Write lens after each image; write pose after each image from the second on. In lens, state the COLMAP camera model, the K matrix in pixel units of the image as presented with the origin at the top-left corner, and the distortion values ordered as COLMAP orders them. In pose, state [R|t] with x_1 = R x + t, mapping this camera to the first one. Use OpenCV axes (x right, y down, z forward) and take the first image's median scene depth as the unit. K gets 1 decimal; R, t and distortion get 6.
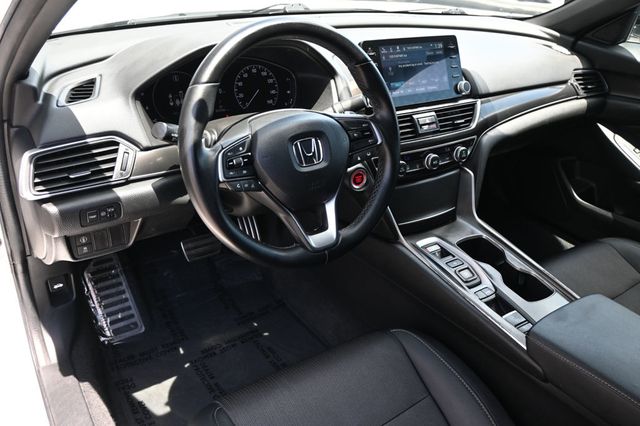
lens RADIAL K [[519.7, 0, 320.0], [0, 519.7, 213.0], [0, 0, 1]] dist [-0.003773, -0.000597]
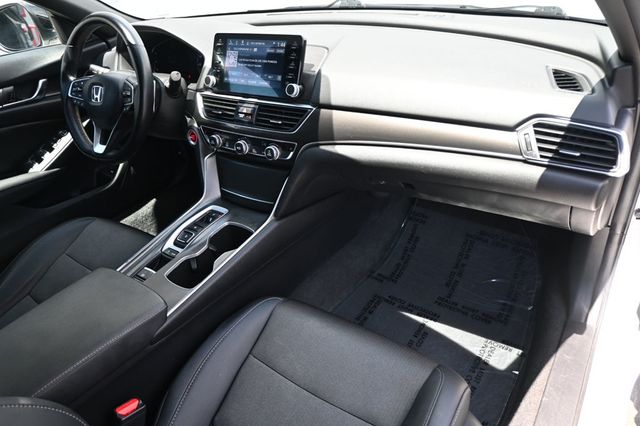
lens RADIAL K [[472.1, 0, 320.0], [0, 472.1, 213.0], [0, 0, 1]] dist [-0.007577, -0.001396]
pose [[0.332120, 0.402236, -0.853172, 1.291939], [-0.329809, 0.896942, 0.294485, -0.353827], [0.883698, 0.183579, 0.430554, 0.798519]]
